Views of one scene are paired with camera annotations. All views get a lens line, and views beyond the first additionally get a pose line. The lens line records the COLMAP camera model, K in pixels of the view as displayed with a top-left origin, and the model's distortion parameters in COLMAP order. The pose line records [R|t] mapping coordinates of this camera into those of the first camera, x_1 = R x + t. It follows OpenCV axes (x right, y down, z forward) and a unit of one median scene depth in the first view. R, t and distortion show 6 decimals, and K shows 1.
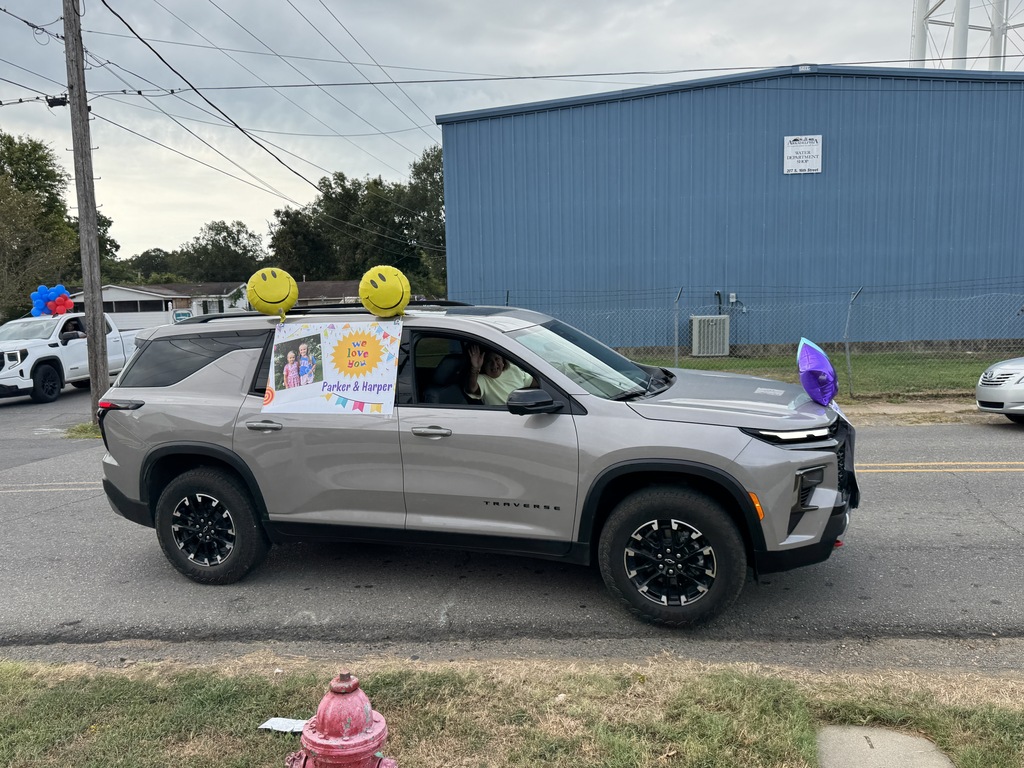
lens RADIAL K [[774.9, 0, 512.0], [0, 774.9, 384.0], [0, 0, 1]] dist [0.049167, -0.080445]
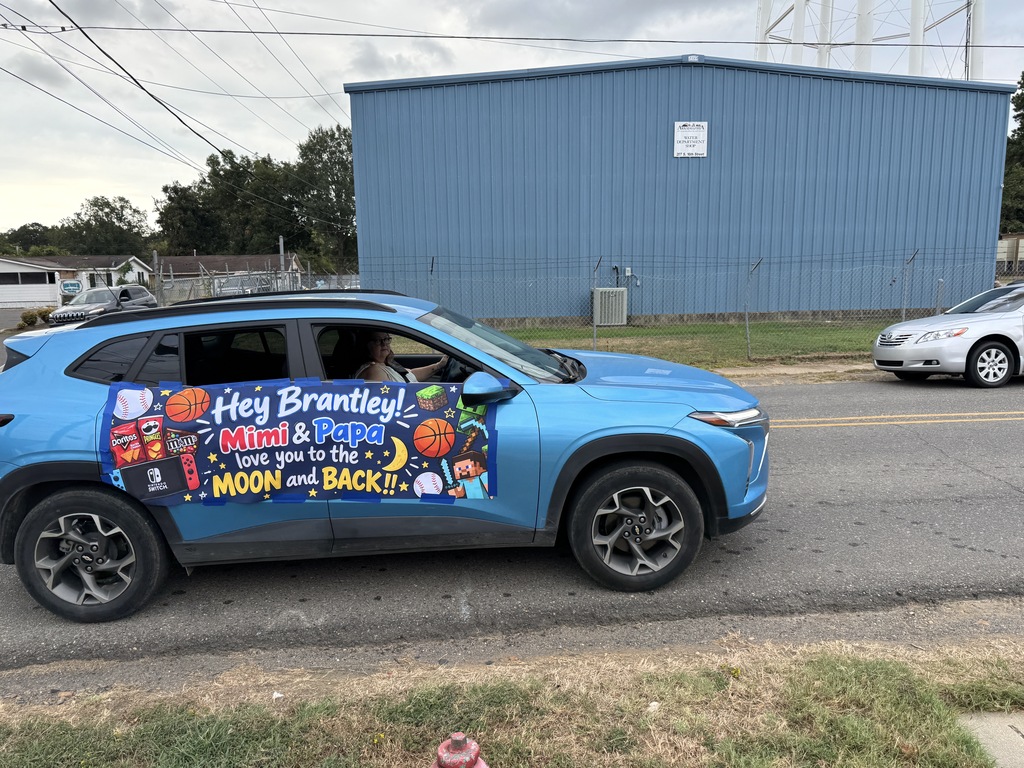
lens RADIAL K [[702.7, 0, 512.0], [0, 702.7, 384.0], [0, 0, 1]] dist [0.001297, -0.005747]
pose [[0.986140, -0.013845, 0.165339, -0.059470], [0.007472, 0.999207, 0.039100, 0.010380], [-0.165750, -0.037323, 0.985461, 0.092913]]
